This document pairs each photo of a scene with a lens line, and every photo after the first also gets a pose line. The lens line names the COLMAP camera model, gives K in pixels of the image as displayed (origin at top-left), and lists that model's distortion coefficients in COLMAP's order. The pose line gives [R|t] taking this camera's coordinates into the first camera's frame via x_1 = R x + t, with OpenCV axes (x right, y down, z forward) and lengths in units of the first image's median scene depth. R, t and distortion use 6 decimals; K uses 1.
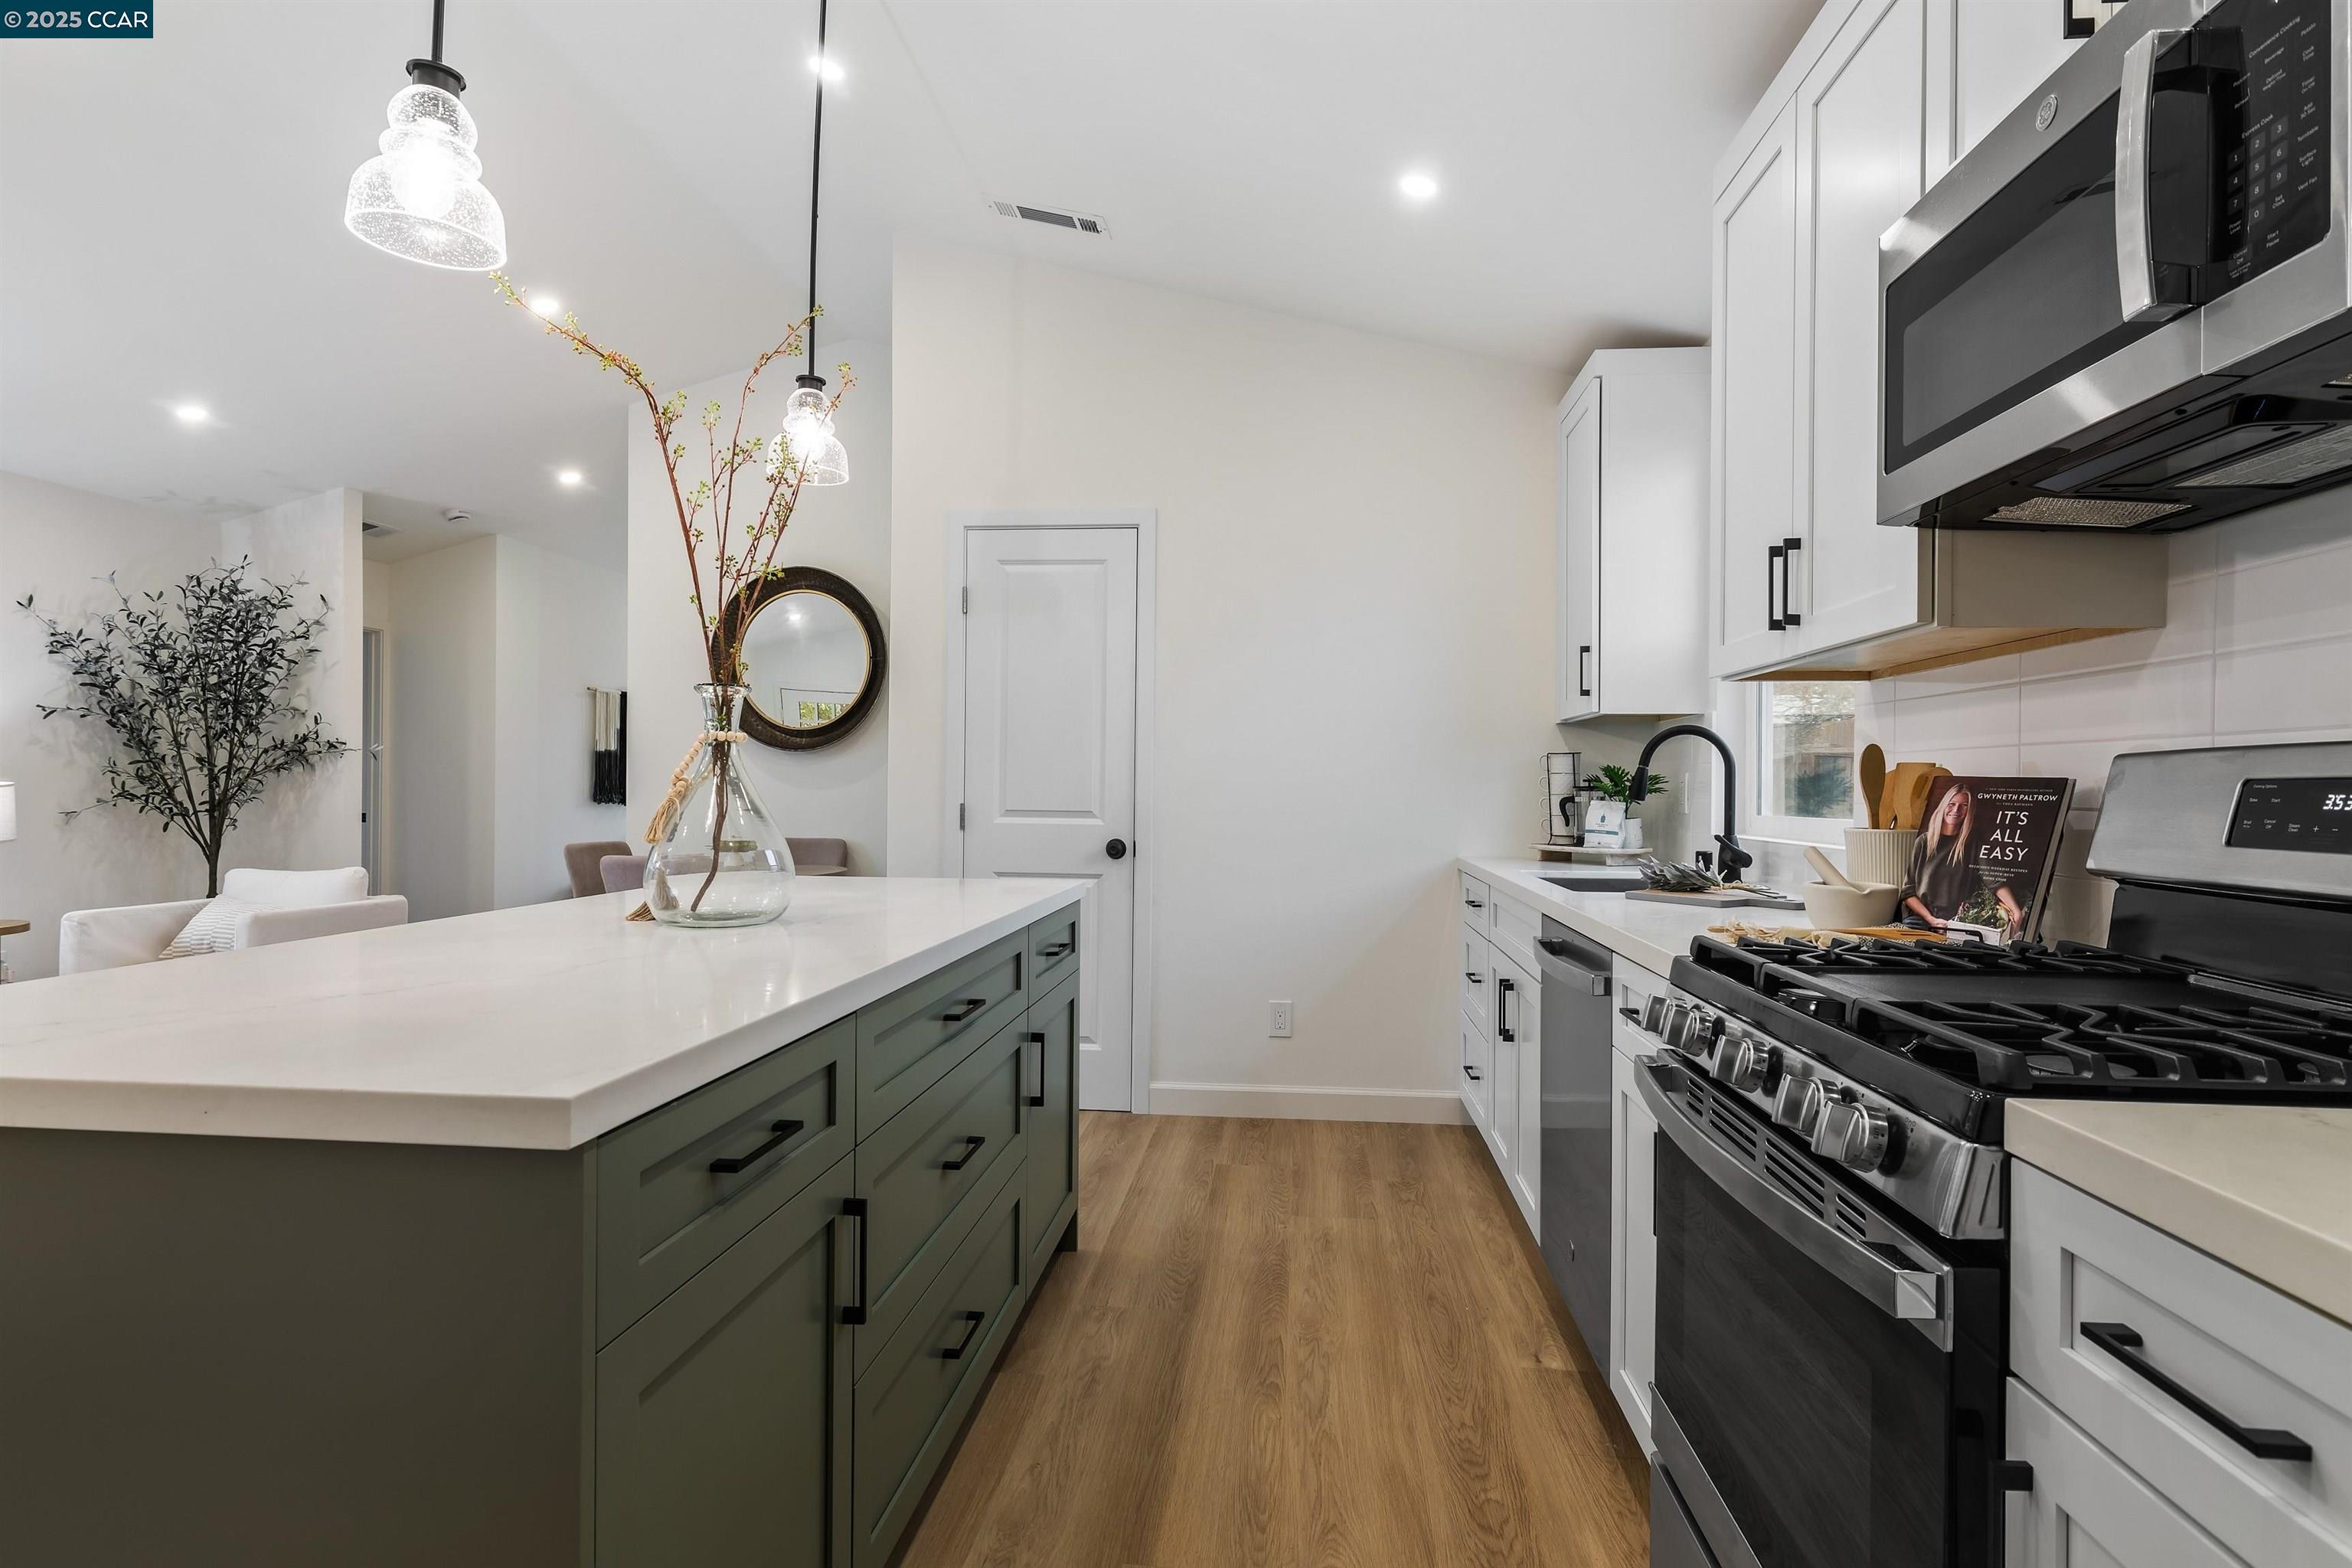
lens RADIAL K [[1201.5, 0, 1177.9], [0, 1201.5, 781.2], [0, 0, 1]] dist [0.000766, -0.001105]
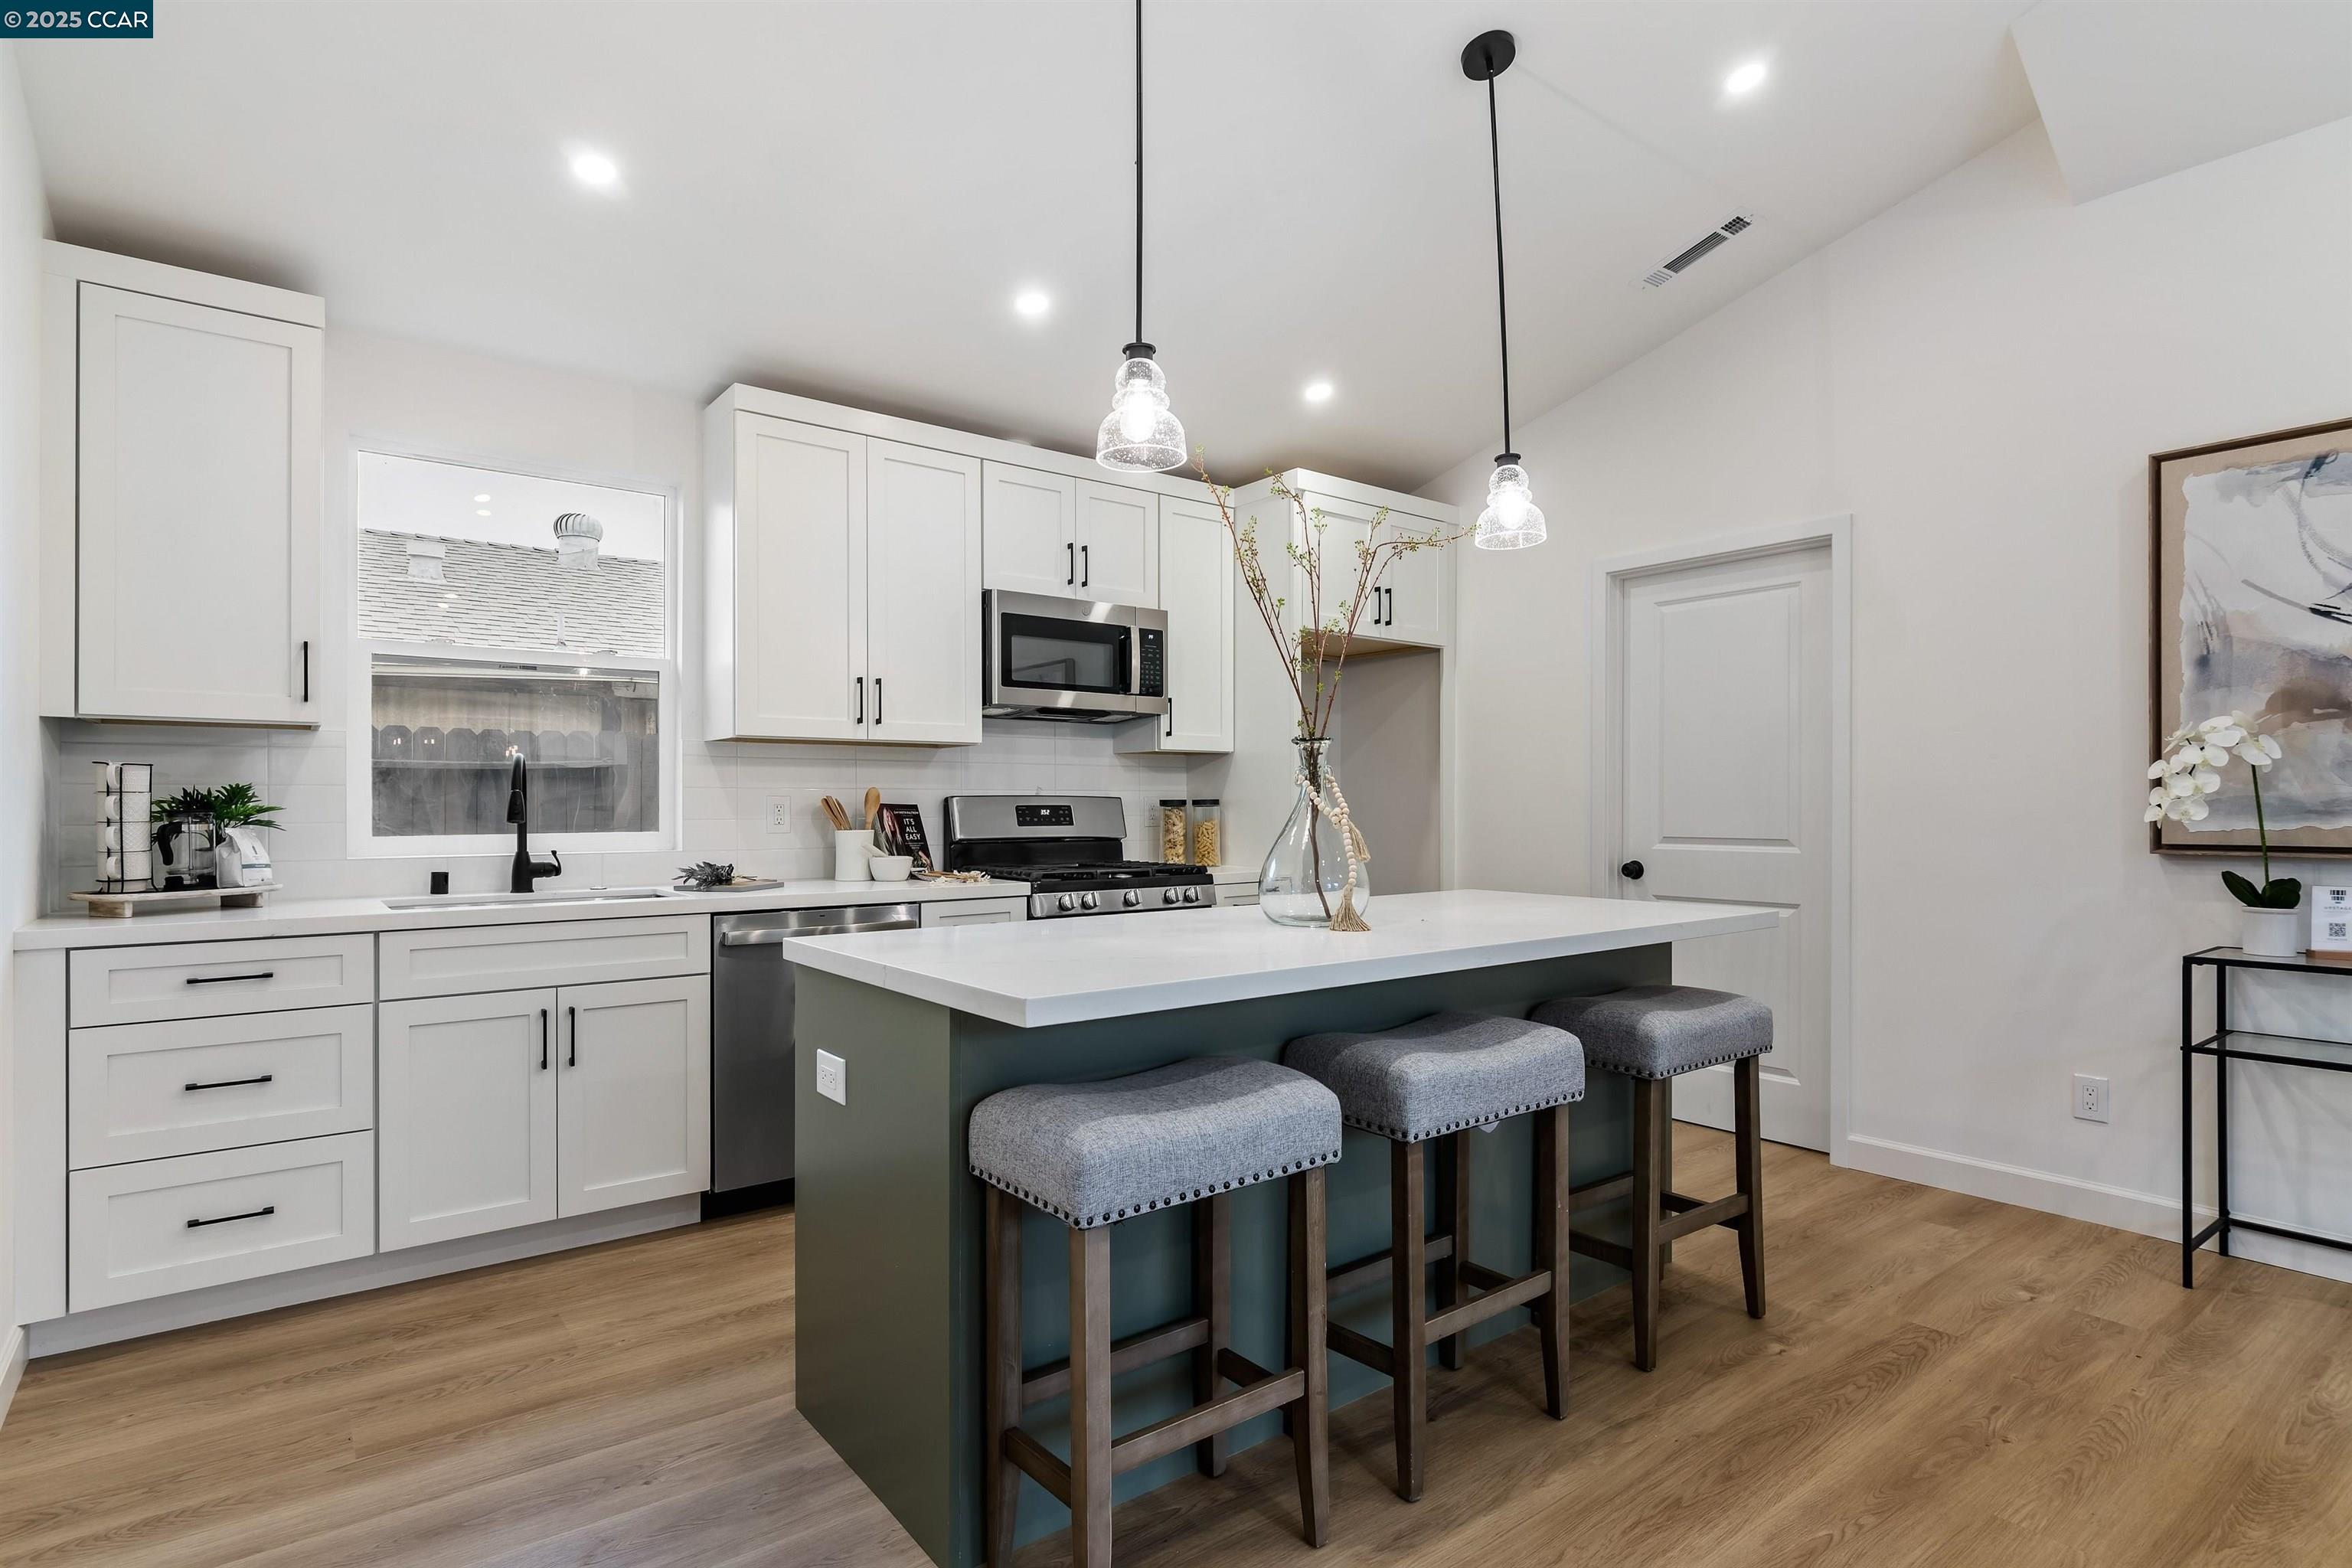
lens RADIAL K [[1201.5, 0, 1173.3], [0, 1201.5, 791.2], [0, 0, 1]] dist [0.000766, -0.001105]
pose [[-0.696081, 0.004326, 0.717950, -0.665658], [-0.005147, 0.999926, -0.011014, -0.002778], [-0.717944, -0.011362, -0.696008, 1.122595]]
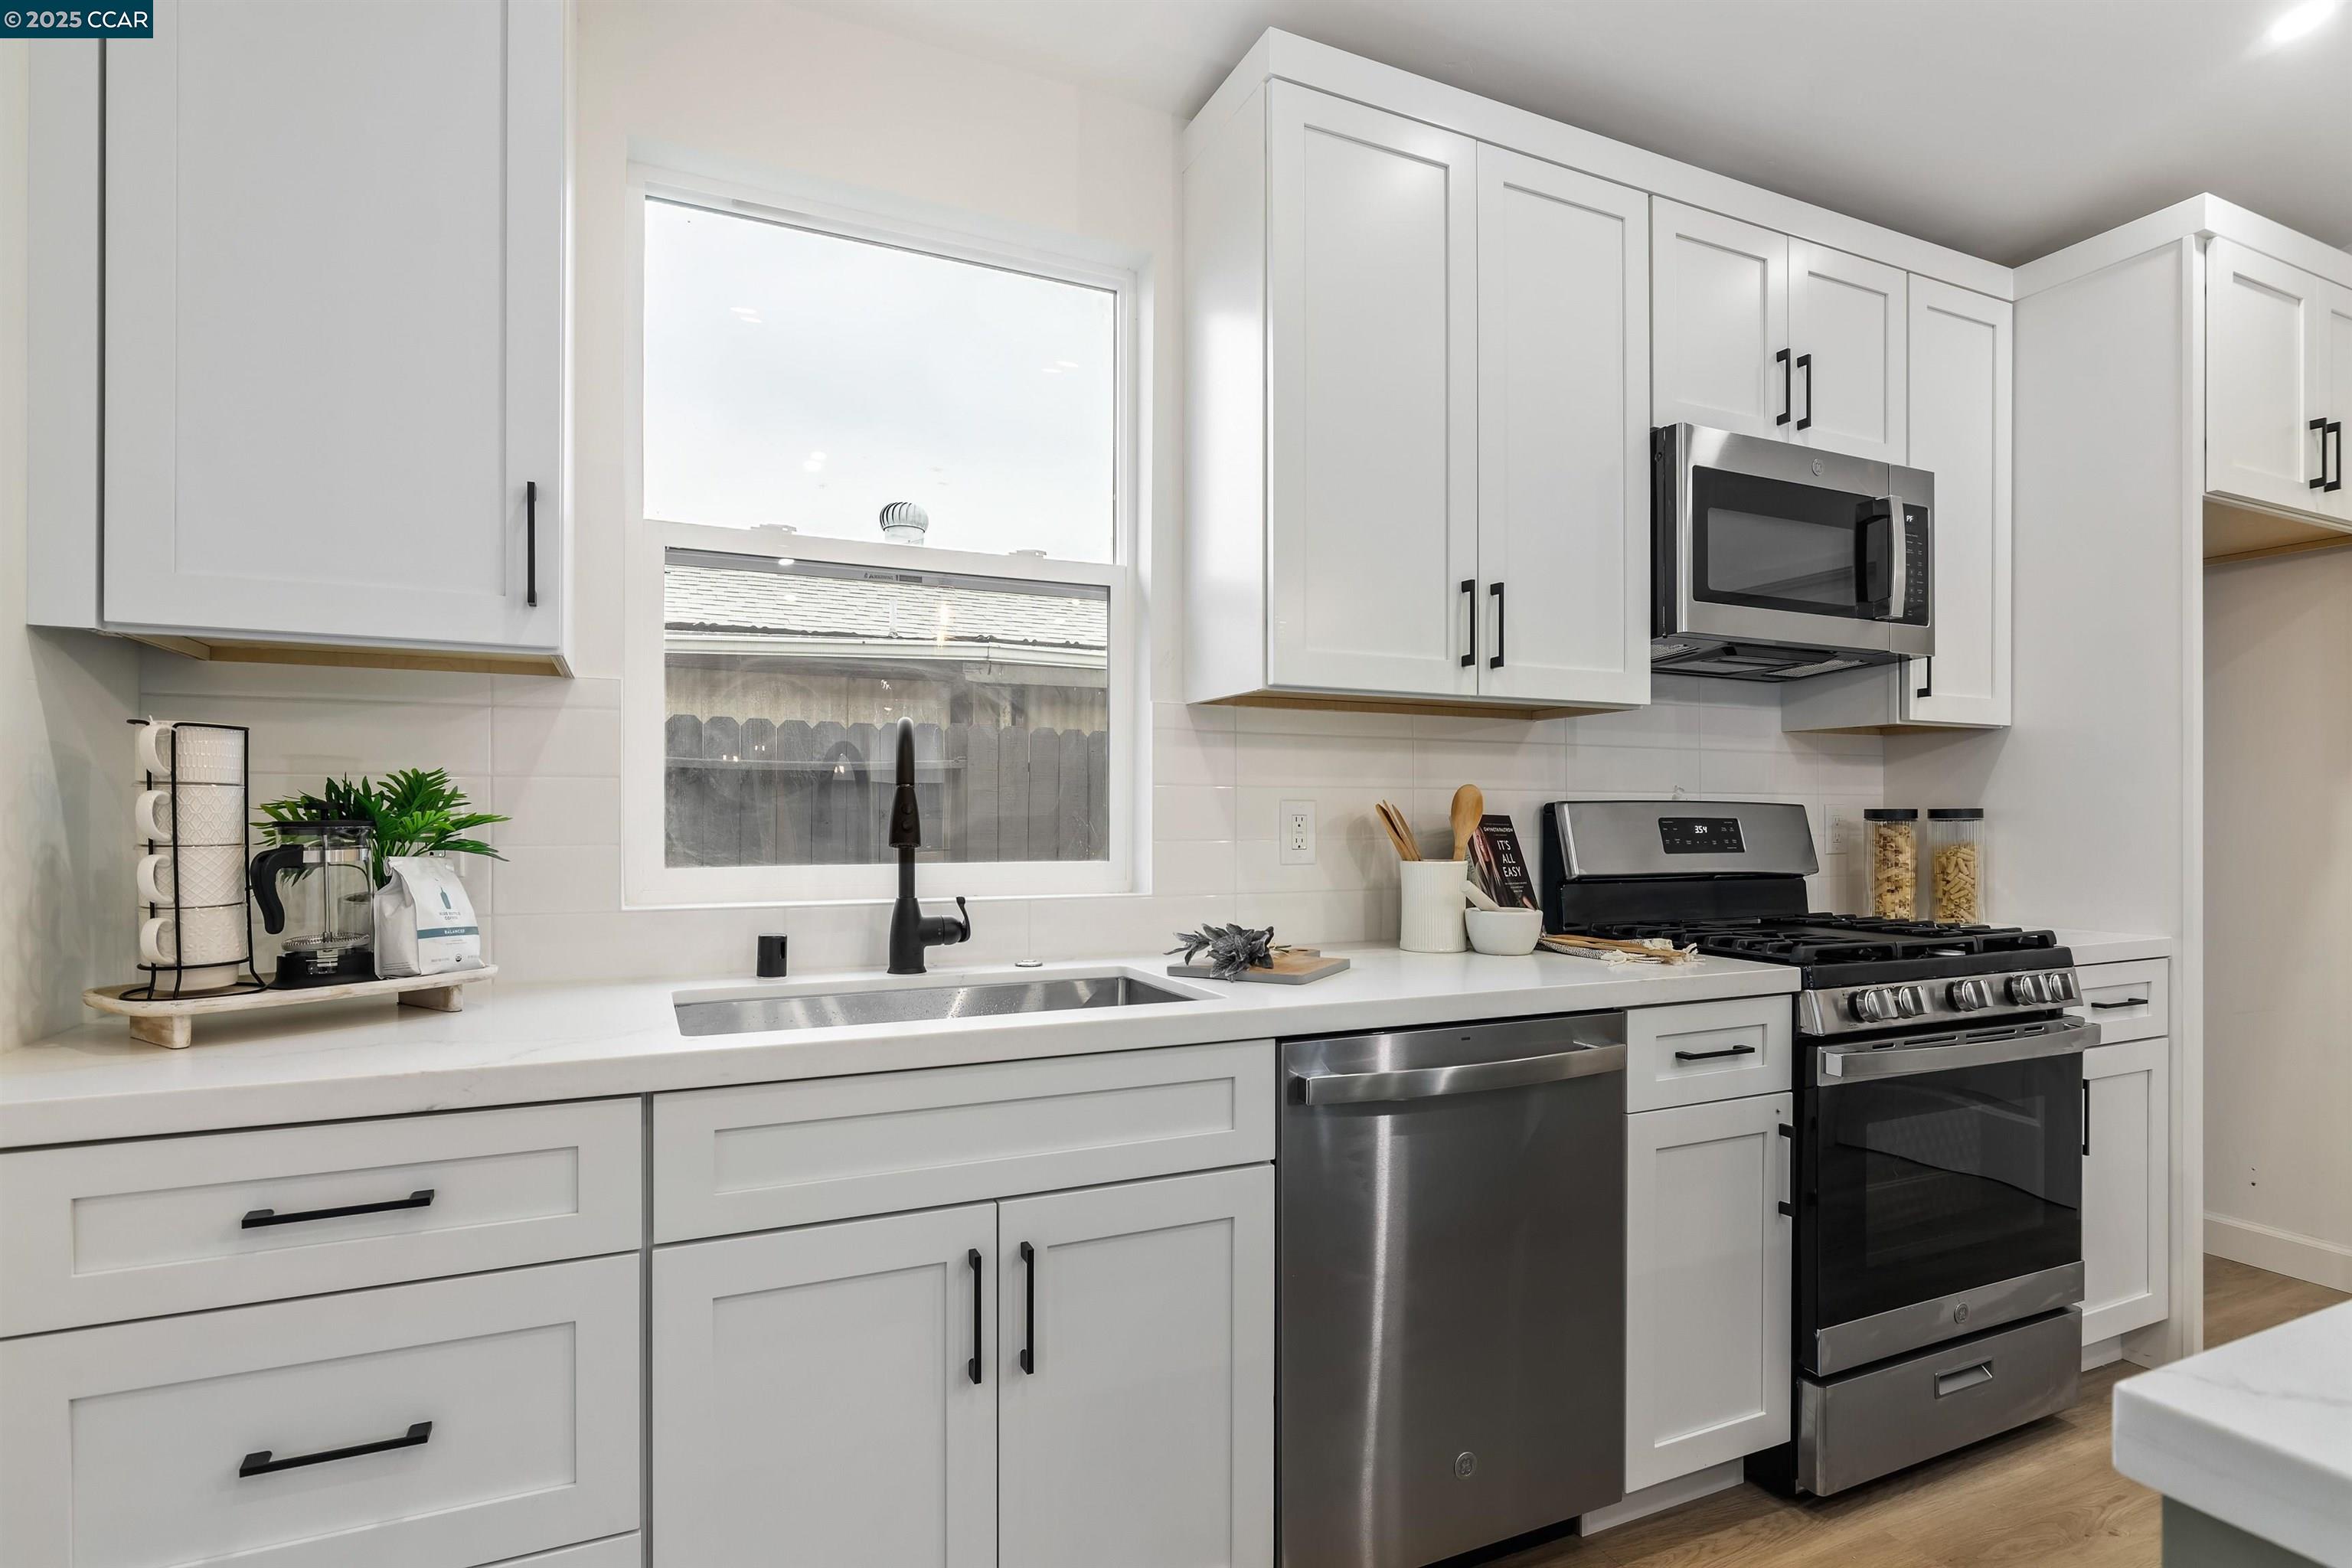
lens RADIAL K [[1201.5, 0, 1172.2], [0, 1201.5, 808.9], [0, 0, 1]] dist [0.000766, -0.001105]
pose [[-0.518218, -0.000409, 0.855248, -0.130753], [-0.008558, 0.999952, -0.004707, -0.000343], [-0.855205, -0.009759, -0.518197, 1.002867]]
